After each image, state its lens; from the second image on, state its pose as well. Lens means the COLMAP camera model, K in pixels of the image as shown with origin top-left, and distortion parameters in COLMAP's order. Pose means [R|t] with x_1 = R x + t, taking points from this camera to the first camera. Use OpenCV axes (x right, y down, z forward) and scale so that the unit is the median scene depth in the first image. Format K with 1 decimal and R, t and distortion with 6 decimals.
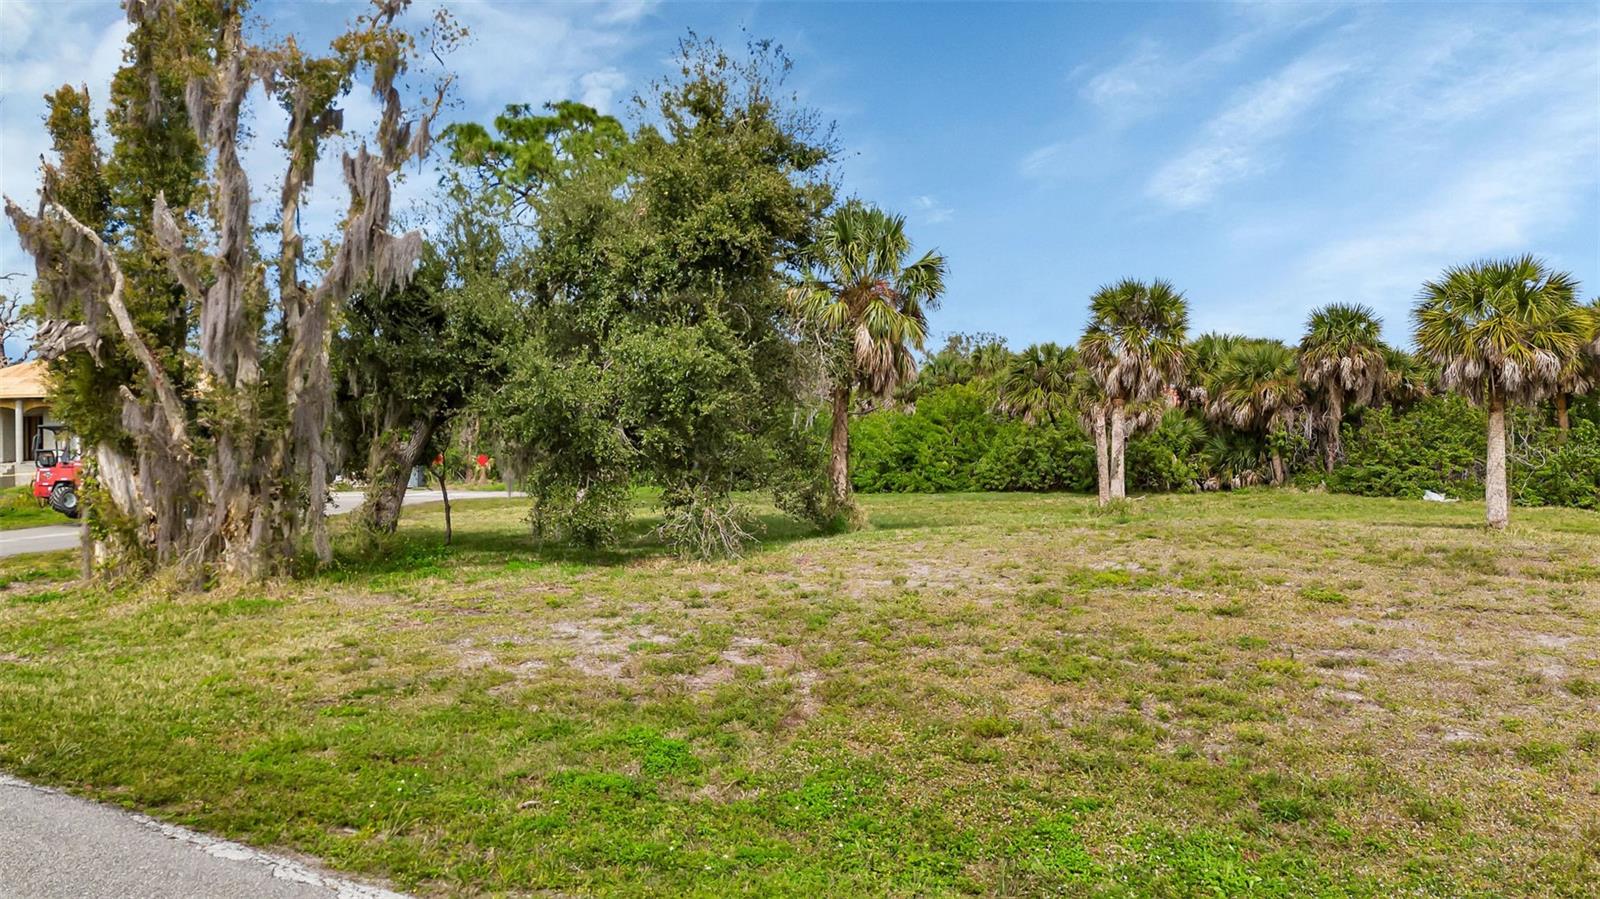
lens RADIAL K [[1162.7, 0, 795.0], [0, 1162.7, 455.2], [0, 0, 1]] dist [0.063787, -0.054515]
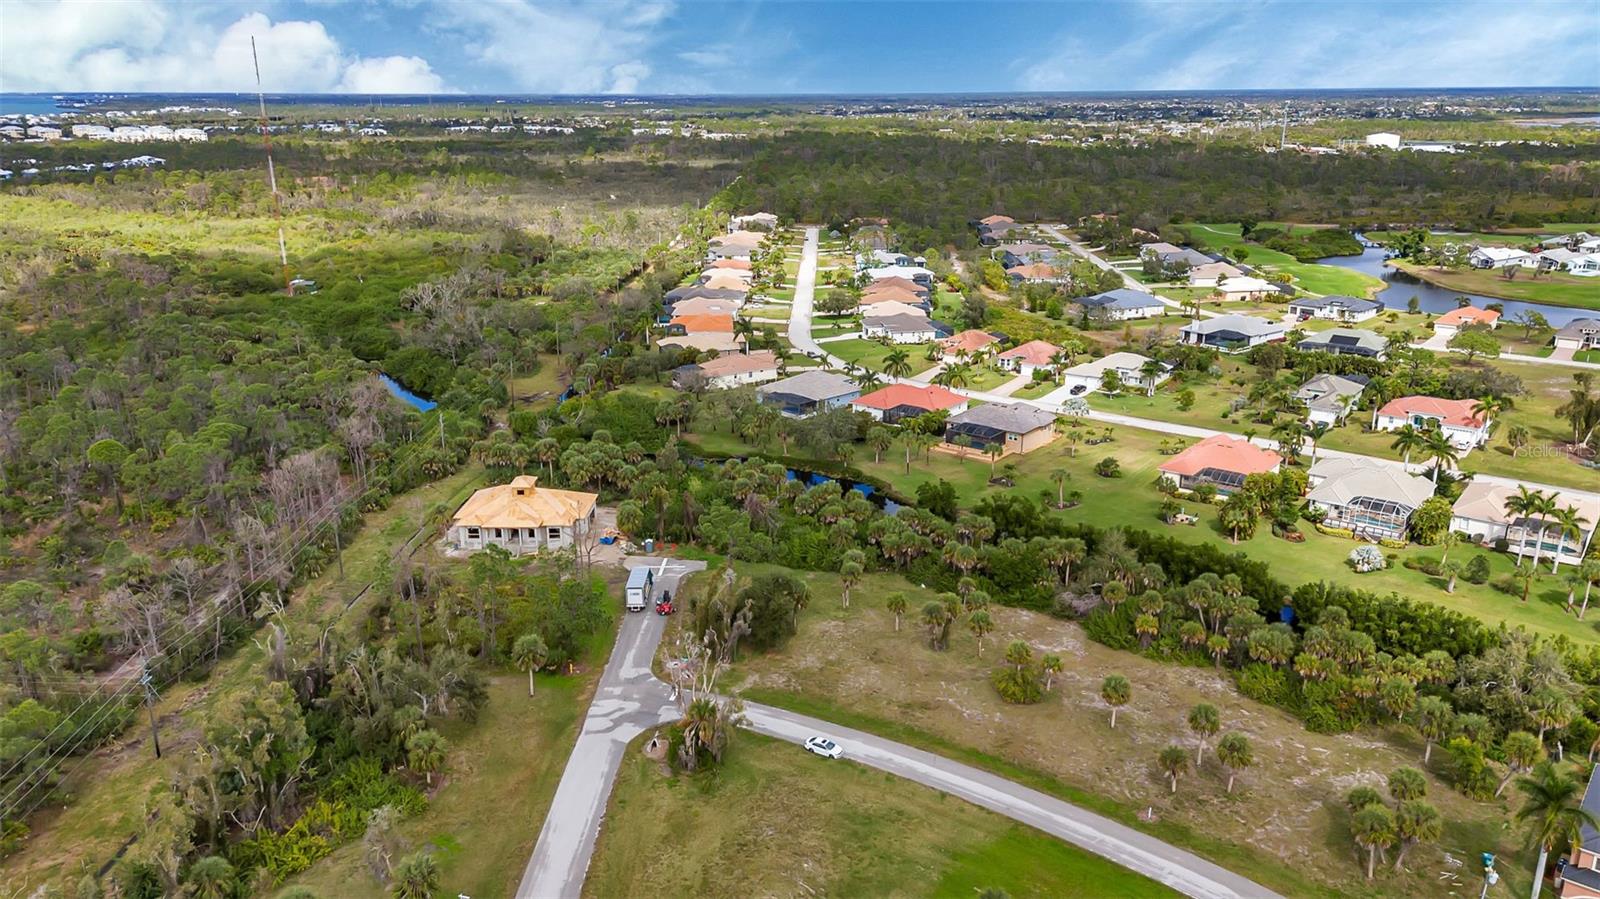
lens RADIAL K [[1162.7, 0, 784.6], [0, 1162.7, 448.8], [0, 0, 1]] dist [0.063787, -0.054515]
pose [[0.995814, -0.029083, 0.086656, -0.631034], [0.003479, 0.959406, 0.282008, -3.160880], [-0.091340, -0.280526, 0.955490, -5.569151]]
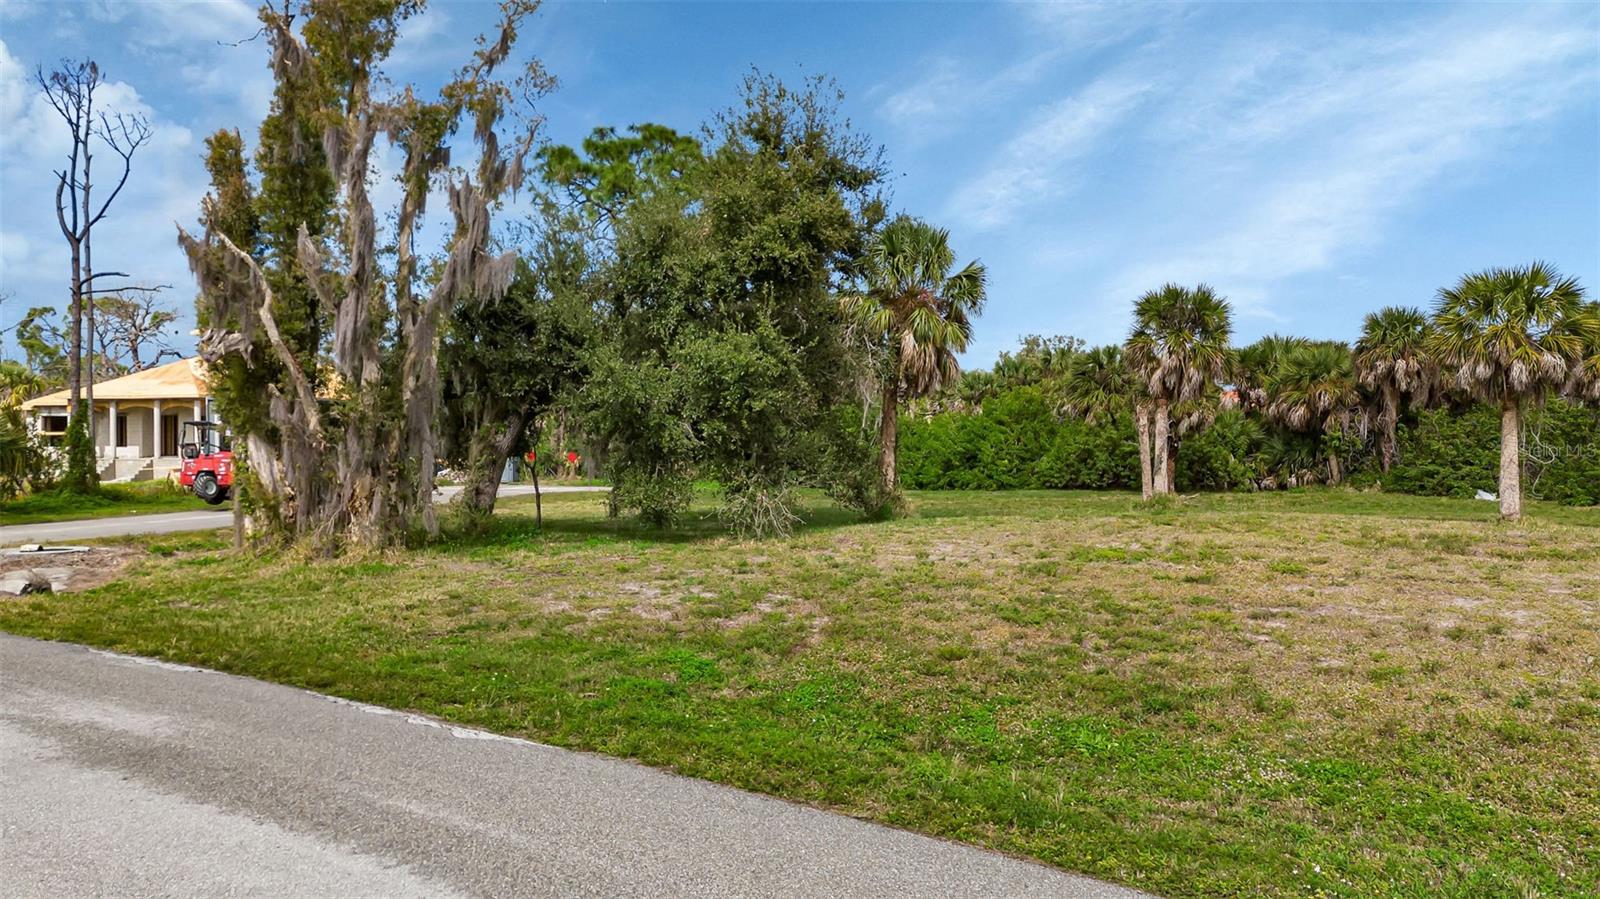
lens RADIAL K [[1162.7, 0, 793.8], [0, 1162.7, 456.1], [0, 0, 1]] dist [0.063787, -0.054515]
pose [[0.997087, 0.005412, -0.076082, 0.041739], [-0.005596, 0.999982, -0.002216, 0.011578], [0.076068, 0.002636, 0.997099, -0.121993]]
